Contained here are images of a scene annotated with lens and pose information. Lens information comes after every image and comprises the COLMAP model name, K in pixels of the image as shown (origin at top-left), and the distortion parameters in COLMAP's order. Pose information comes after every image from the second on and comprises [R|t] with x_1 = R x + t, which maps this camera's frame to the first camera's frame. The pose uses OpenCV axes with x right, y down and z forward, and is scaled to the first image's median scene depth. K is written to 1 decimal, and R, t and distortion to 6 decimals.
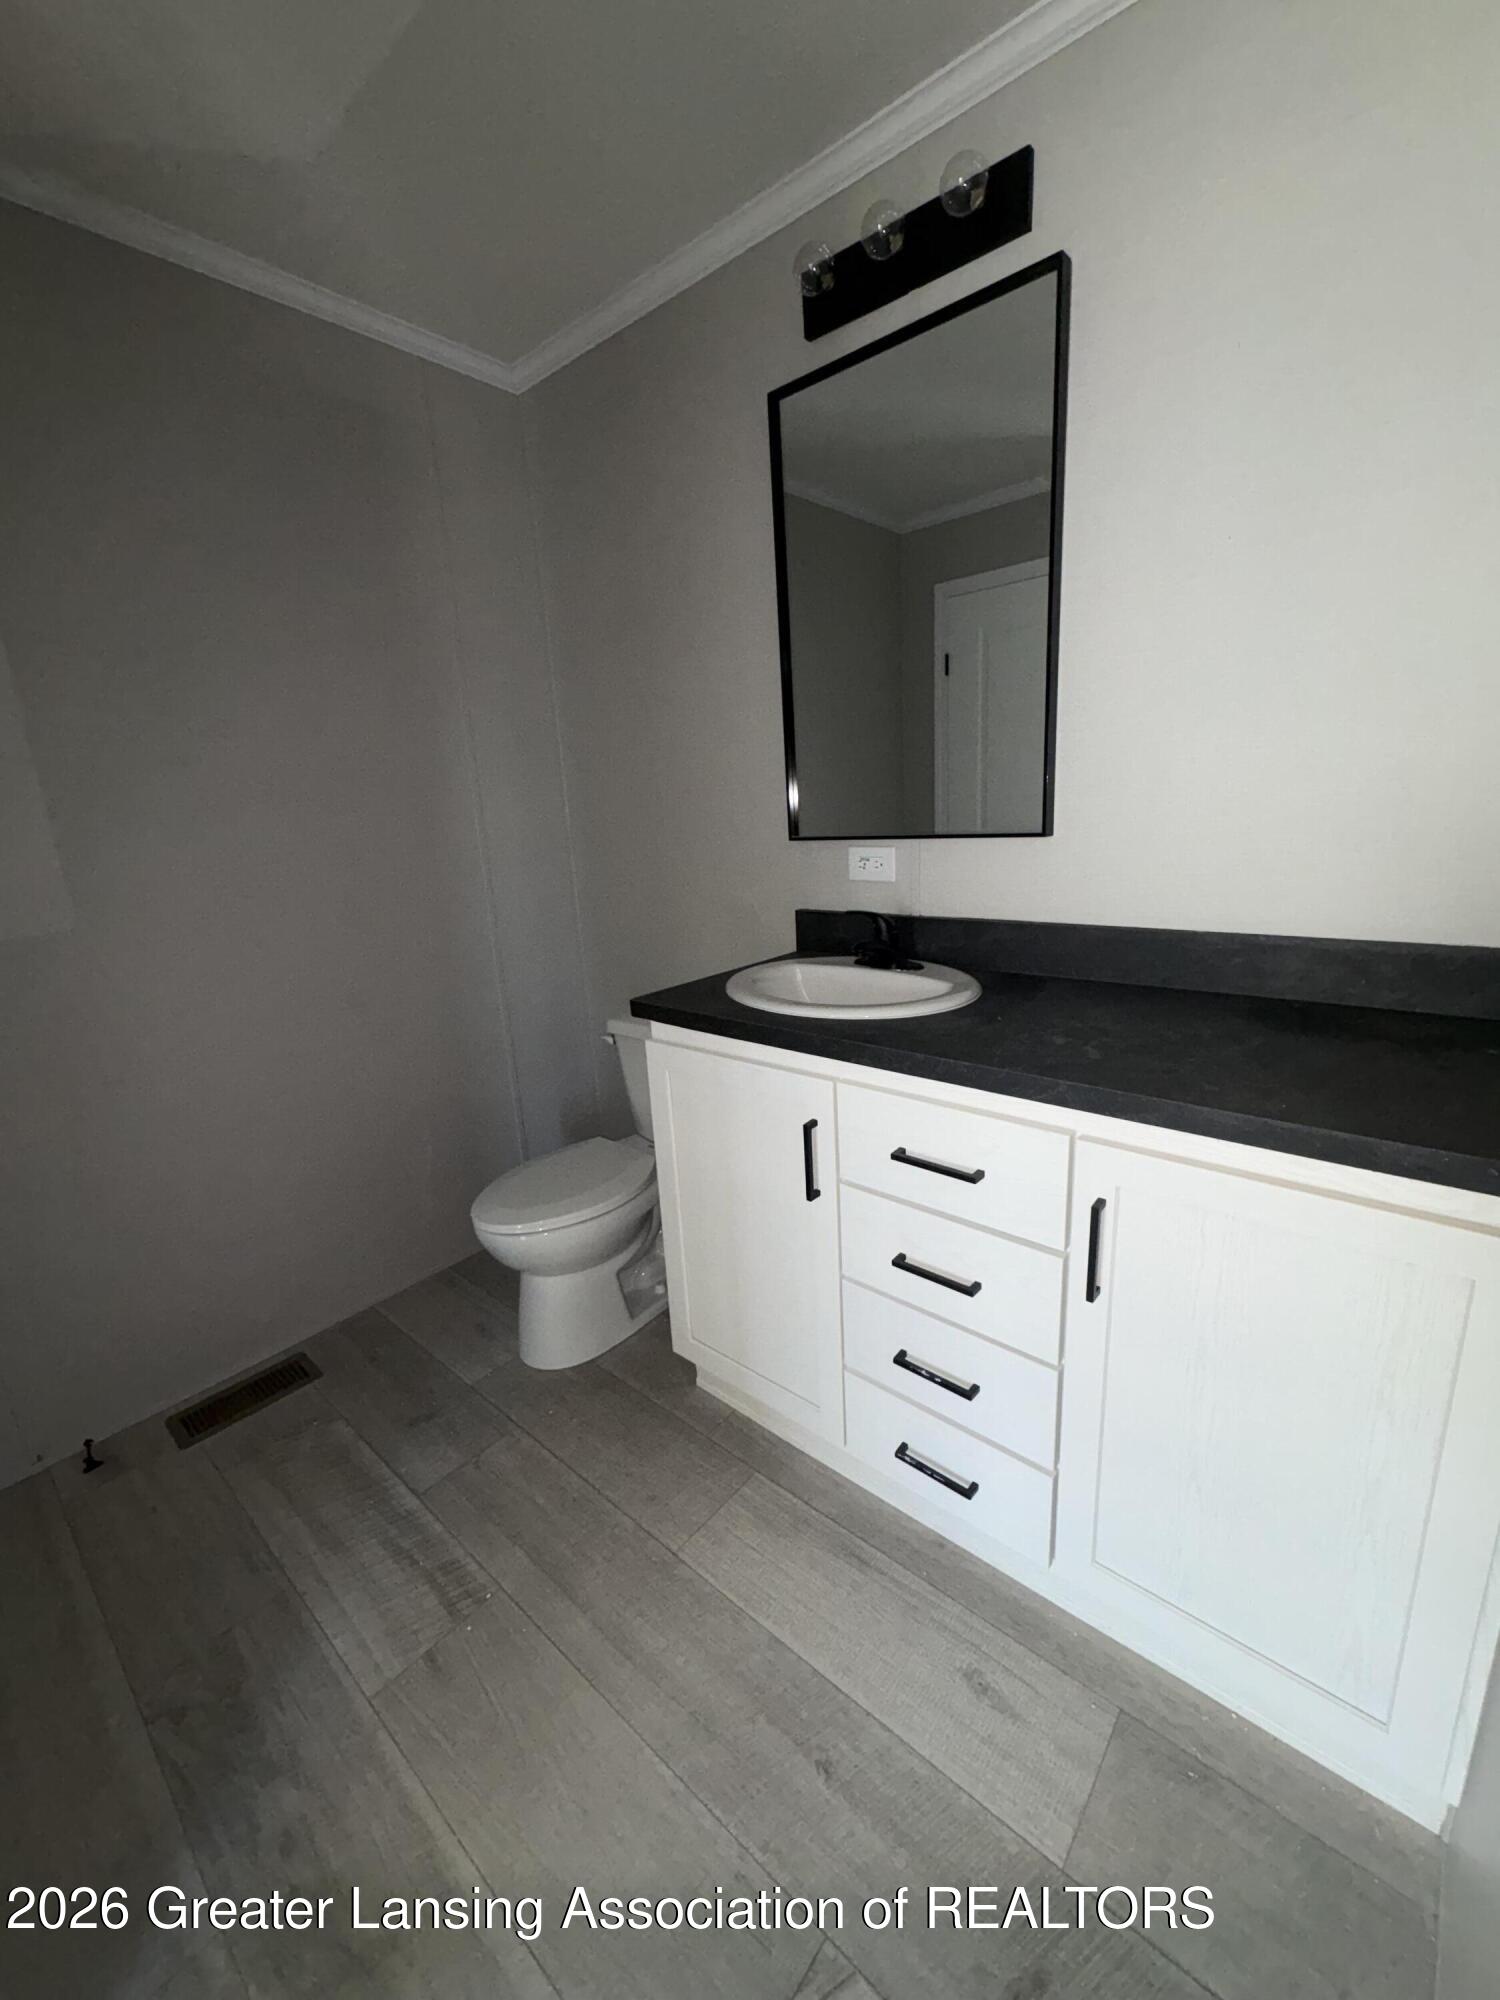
lens RADIAL K [[804.9, 0, 750.0], [0, 804.9, 1000.0], [0, 0, 1]] dist [0.001295, 0.000179]
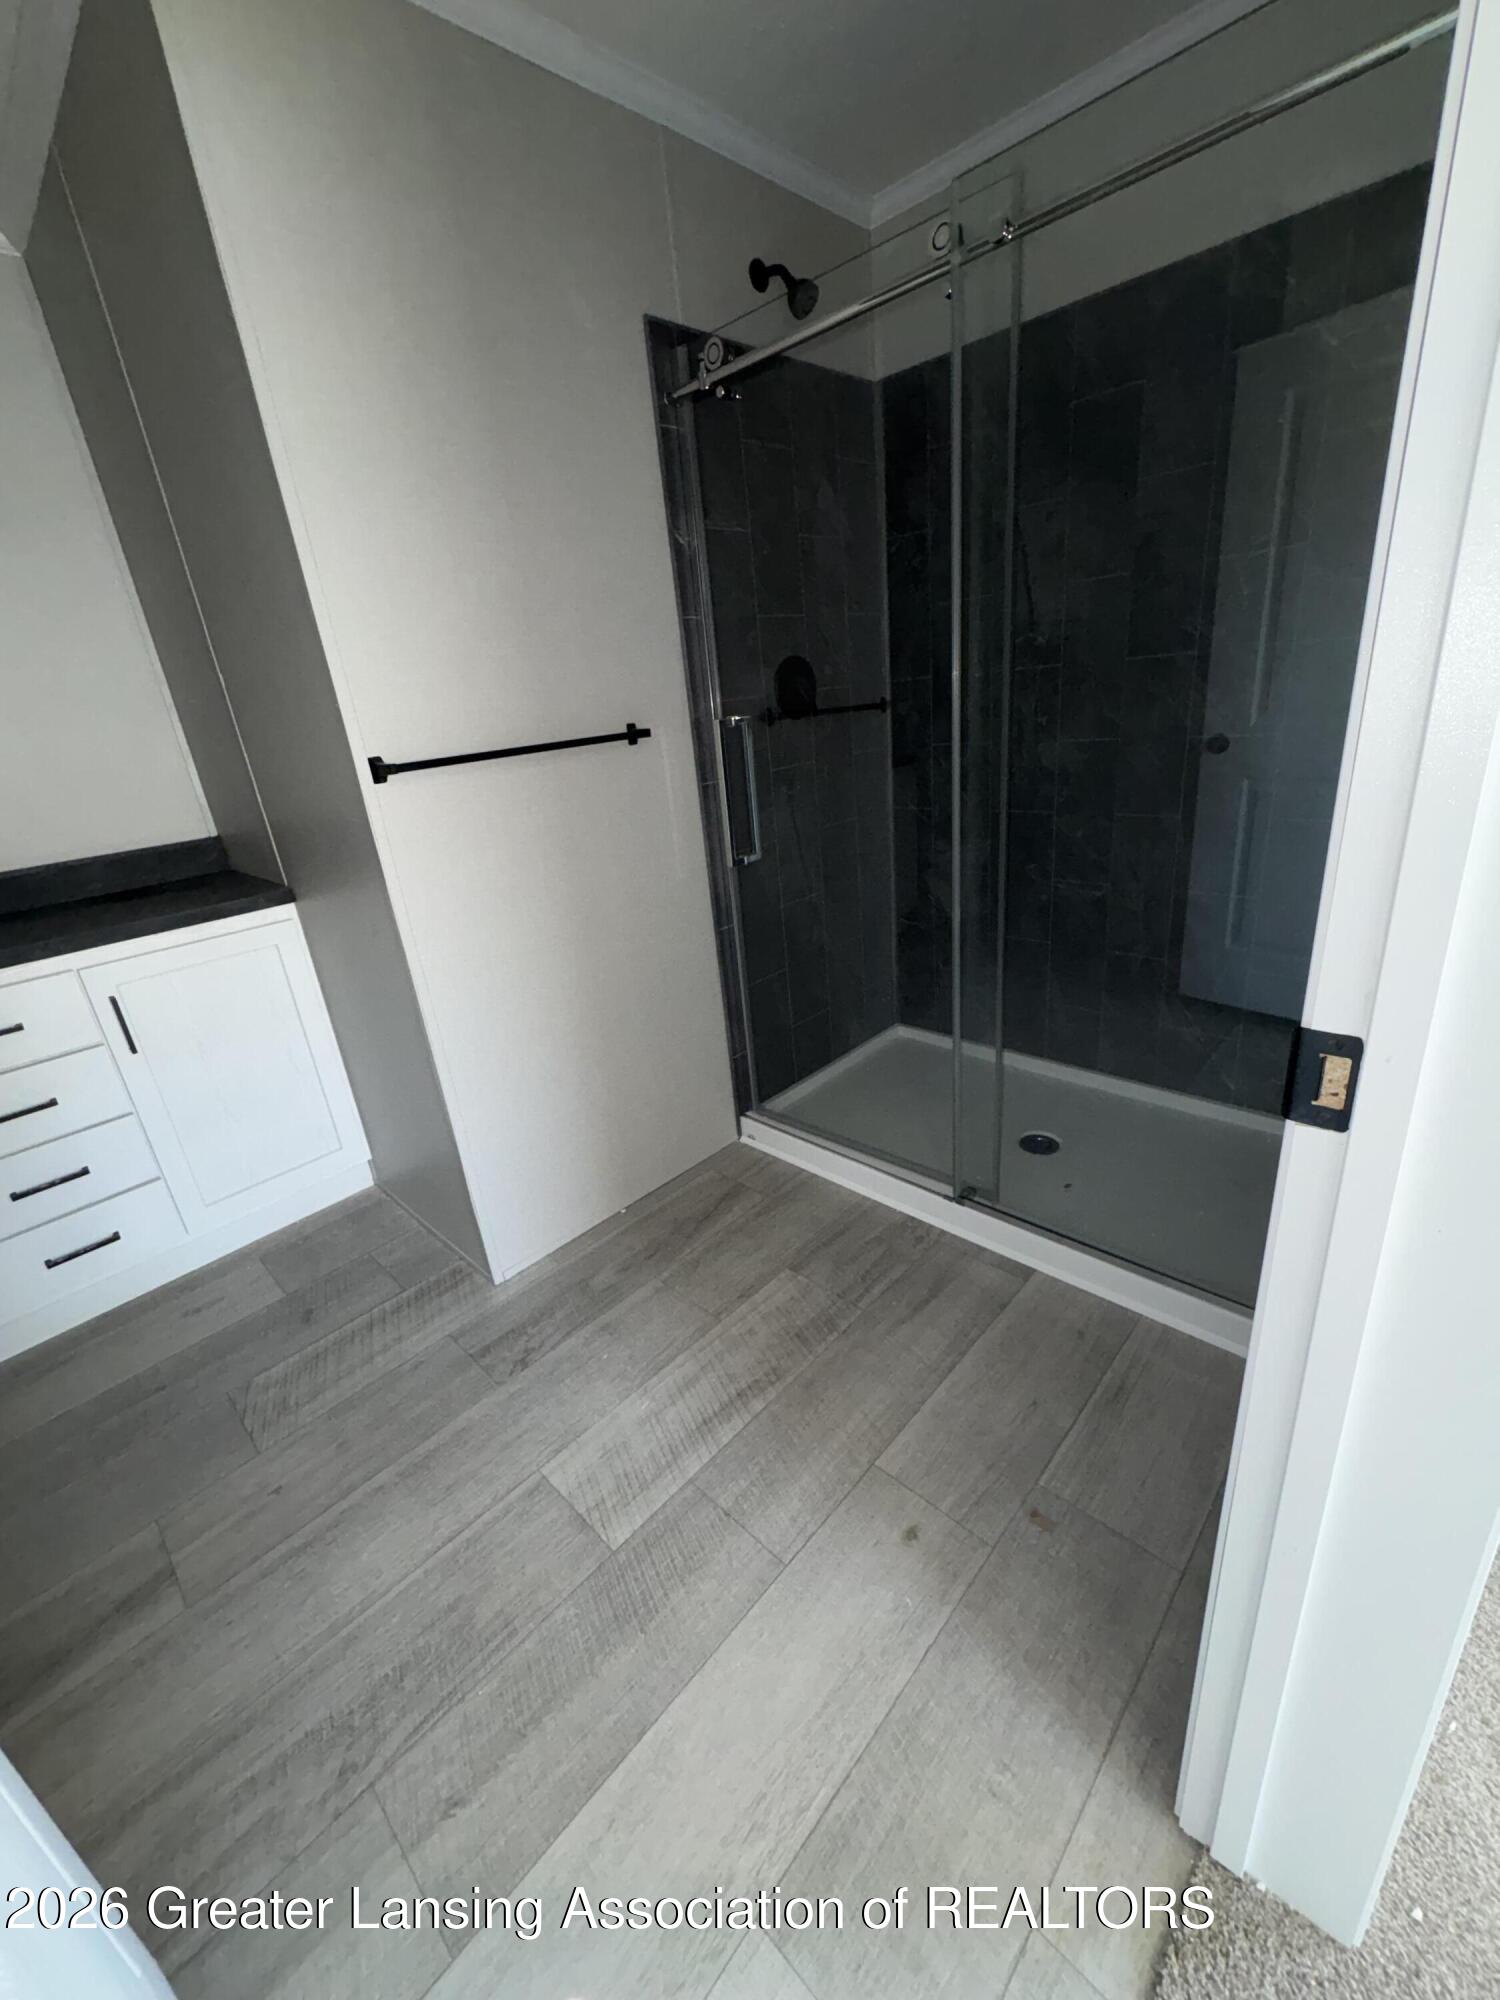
lens RADIAL K [[804.9, 0, 750.0], [0, 804.9, 1000.0], [0, 0, 1]] dist [0.001295, 0.000179]
pose [[0.052855, -0.310983, 0.948945, -1.068489], [0.328595, 0.902769, 0.277548, 0.207216], [-0.942991, 0.297149, 0.149903, -0.525788]]
